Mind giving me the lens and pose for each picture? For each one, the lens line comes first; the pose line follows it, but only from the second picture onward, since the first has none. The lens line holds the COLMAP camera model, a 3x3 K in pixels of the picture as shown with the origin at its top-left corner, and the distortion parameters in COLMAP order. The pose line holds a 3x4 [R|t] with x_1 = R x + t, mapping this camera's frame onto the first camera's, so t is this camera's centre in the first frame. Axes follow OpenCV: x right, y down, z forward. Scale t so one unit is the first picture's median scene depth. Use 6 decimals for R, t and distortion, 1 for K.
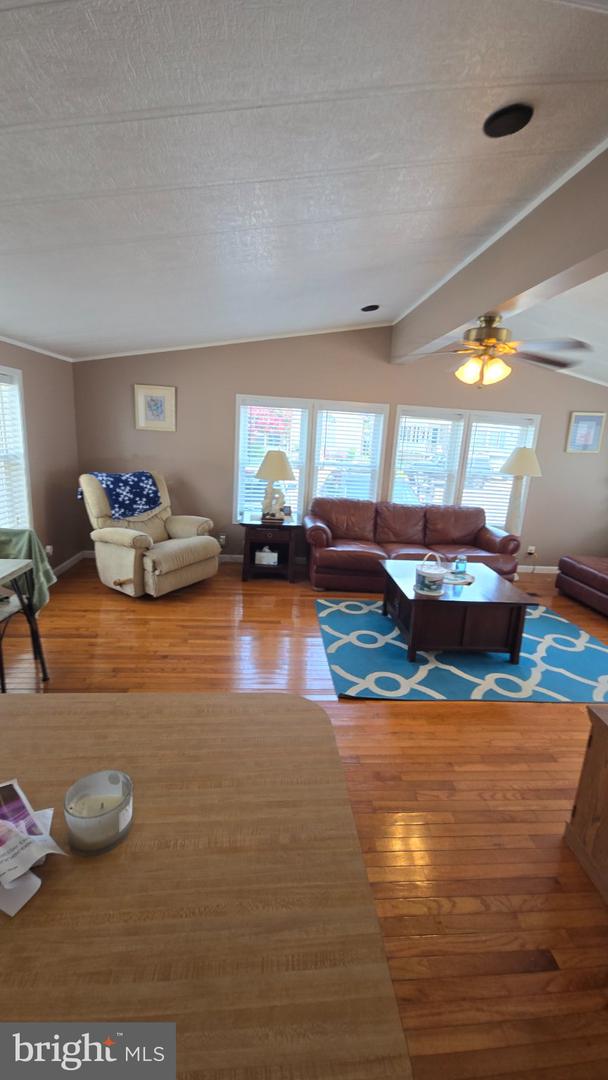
lens RADIAL K [[443.5, 0, 308.0], [0, 443.5, 528.9], [0, 0, 1]] dist [0.007491, -0.005703]
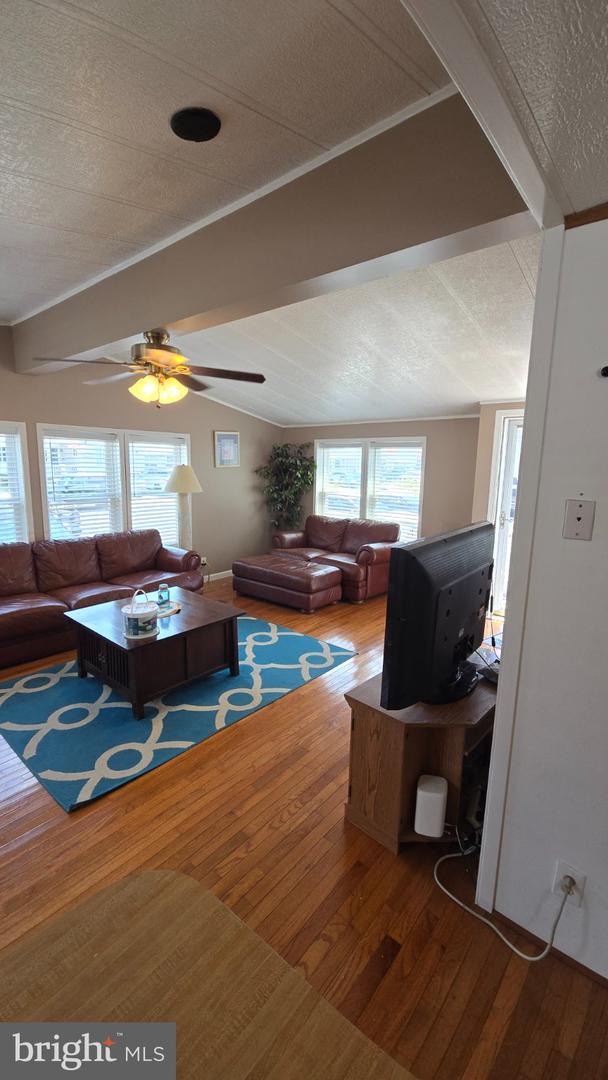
lens RADIAL K [[443.5, 0, 302.9], [0, 443.5, 530.0], [0, 0, 1]] dist [0.007491, -0.005703]
pose [[0.705653, -0.157862, 0.690749, -0.063229], [0.183402, 0.982336, 0.037142, -0.028051], [-0.684411, 0.100475, 0.722140, 0.095811]]
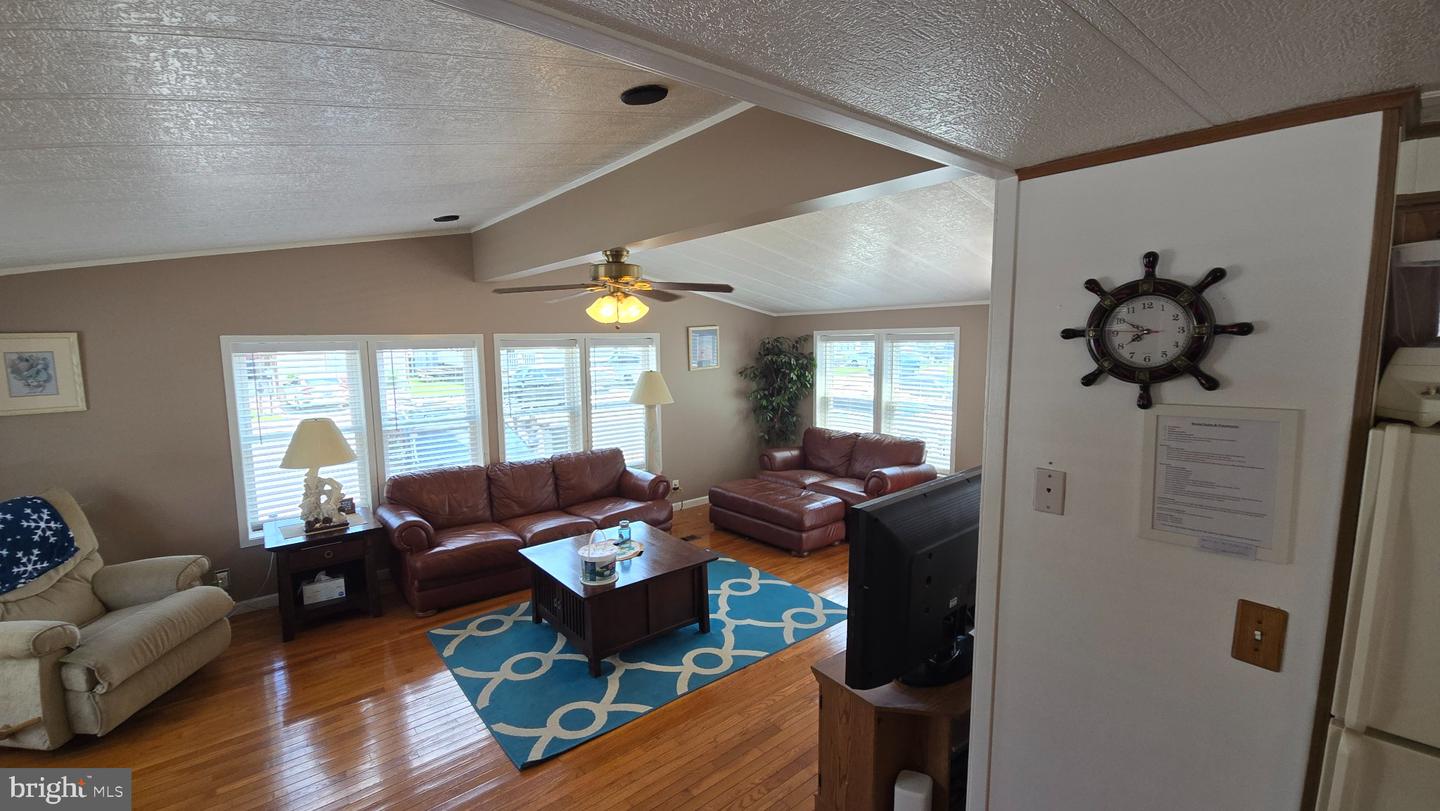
lens RADIAL K [[591.3, 0, 704.1], [0, 591.3, 403.2], [0, 0, 1]] dist [0.007491, -0.005703]
pose [[0.824516, -0.133380, 0.549893, -0.088050], [0.185947, 0.981717, -0.040690, -0.068533], [-0.534413, 0.135800, 0.834243, -0.018203]]
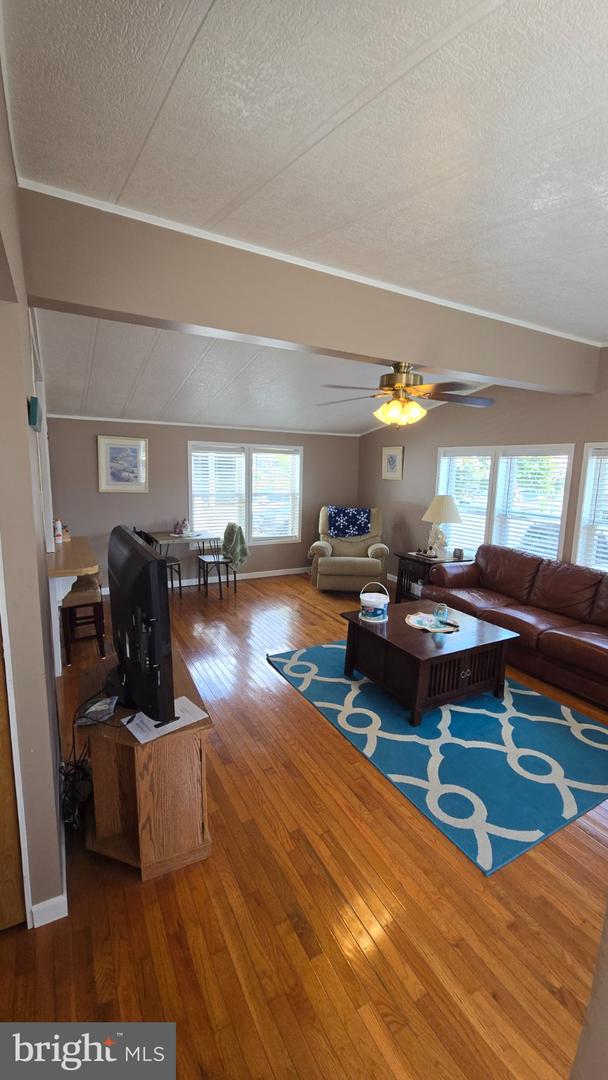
lens RADIAL K [[443.5, 0, 307.6], [0, 443.5, 531.9], [0, 0, 1]] dist [0.007491, -0.005703]
pose [[0.414985, 0.087168, -0.905643, 0.905797], [-0.201320, 0.979523, 0.002029, -0.025988], [0.887275, 0.181482, 0.424036, 0.292633]]
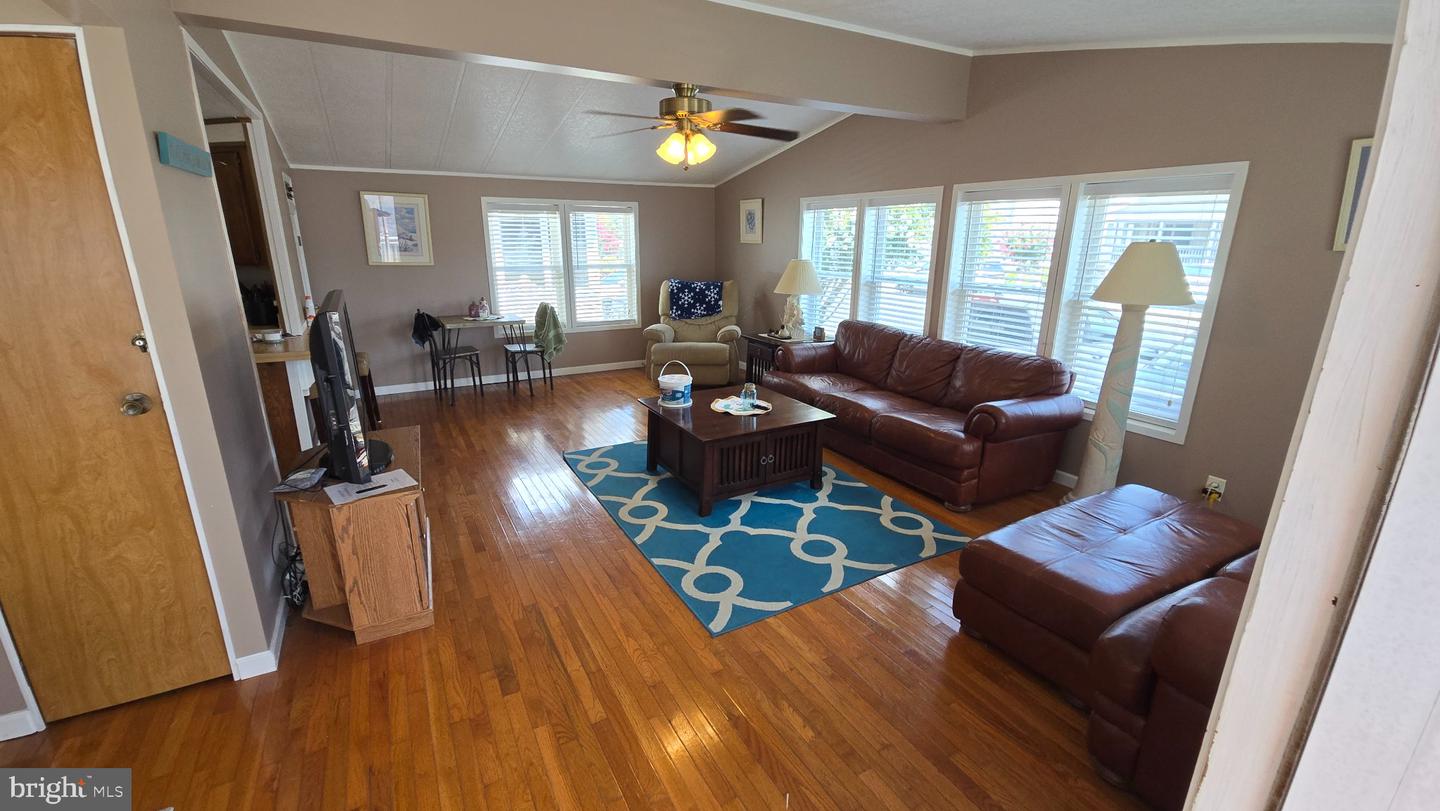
lens RADIAL K [[591.3, 0, 708.1], [0, 591.3, 400.1], [0, 0, 1]] dist [0.007491, -0.005703]
pose [[0.410940, 0.187552, -0.892162, 1.078459], [-0.180765, 0.975943, 0.121903, -0.019540], [0.893562, 0.111177, 0.434956, 0.421292]]
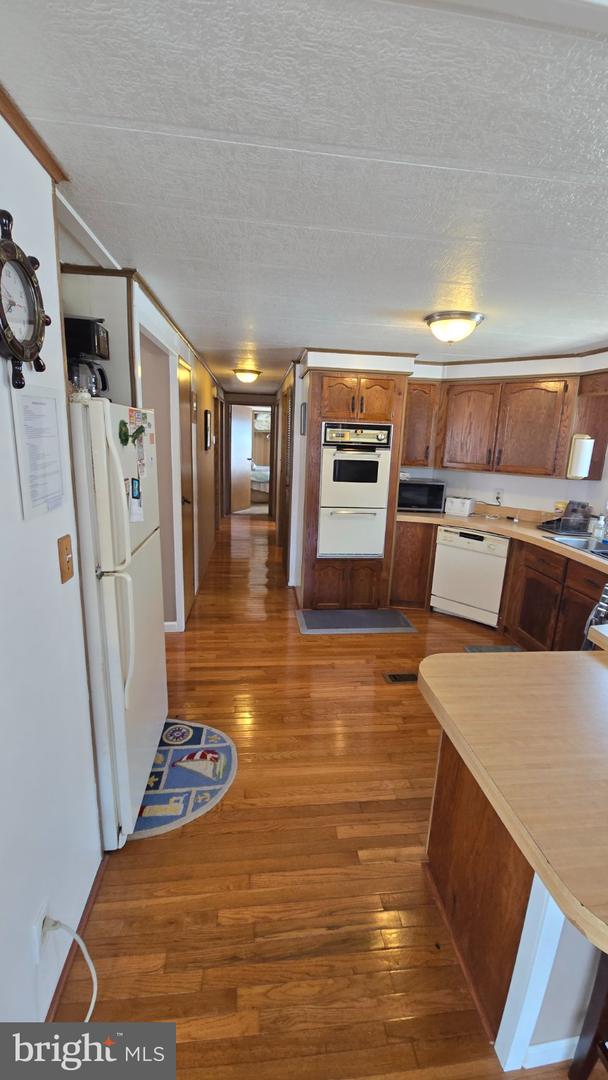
lens RADIAL K [[443.5, 0, 312.1], [0, 443.5, 531.0], [0, 0, 1]] dist [0.007491, -0.005703]
pose [[-0.994064, -0.085402, -0.067403, 0.147025], [-0.106044, 0.899050, 0.424809, -0.083216], [0.024319, 0.429436, -0.902770, 0.387326]]
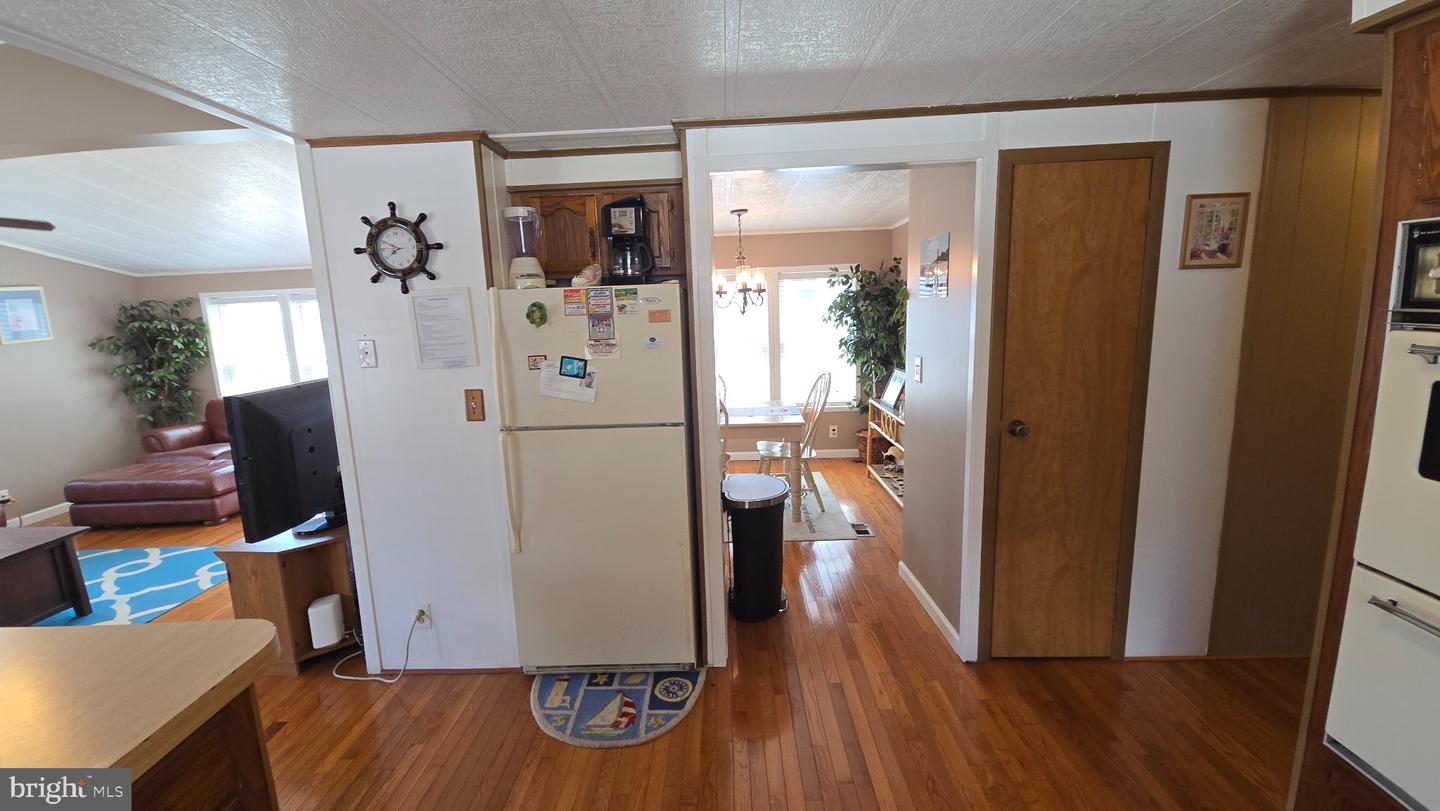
lens RADIAL K [[591.3, 0, 707.6], [0, 591.3, 400.9], [0, 0, 1]] dist [0.007491, -0.005703]
pose [[0.109571, -0.224559, 0.968281, -0.257671], [0.265855, 0.945276, 0.189140, 0.036535], [-0.957766, 0.236698, 0.163275, -0.229029]]
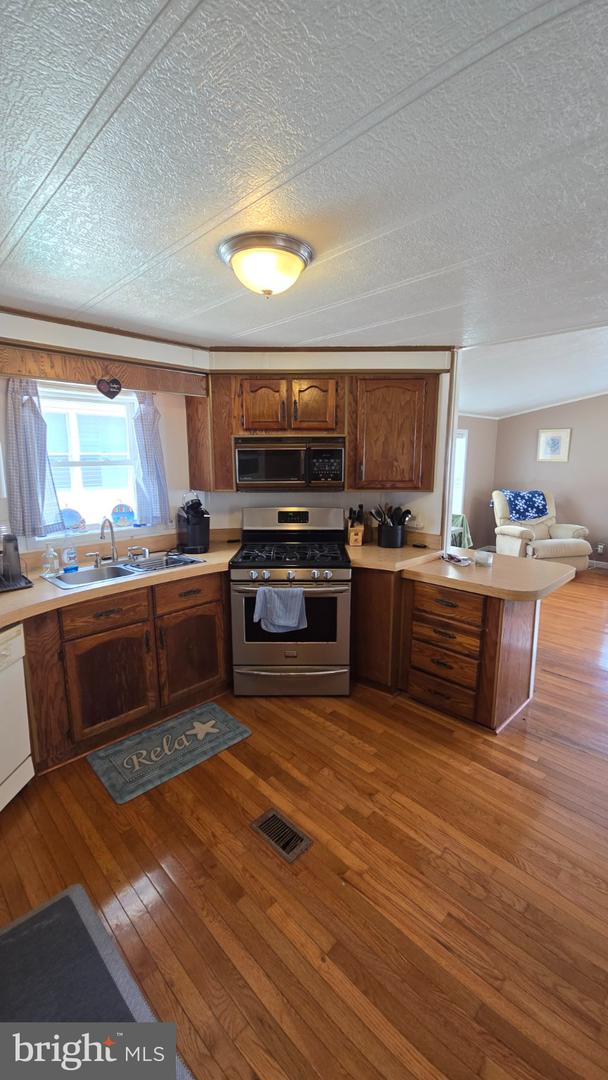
lens RADIAL K [[443.5, 0, 306.1], [0, 443.5, 531.0], [0, 0, 1]] dist [0.007491, -0.005703]
pose [[0.640572, 0.075130, -0.764214, 0.271185], [-0.134683, 0.990768, -0.015490, 0.130434], [0.755994, 0.112849, 0.644777, -0.492264]]
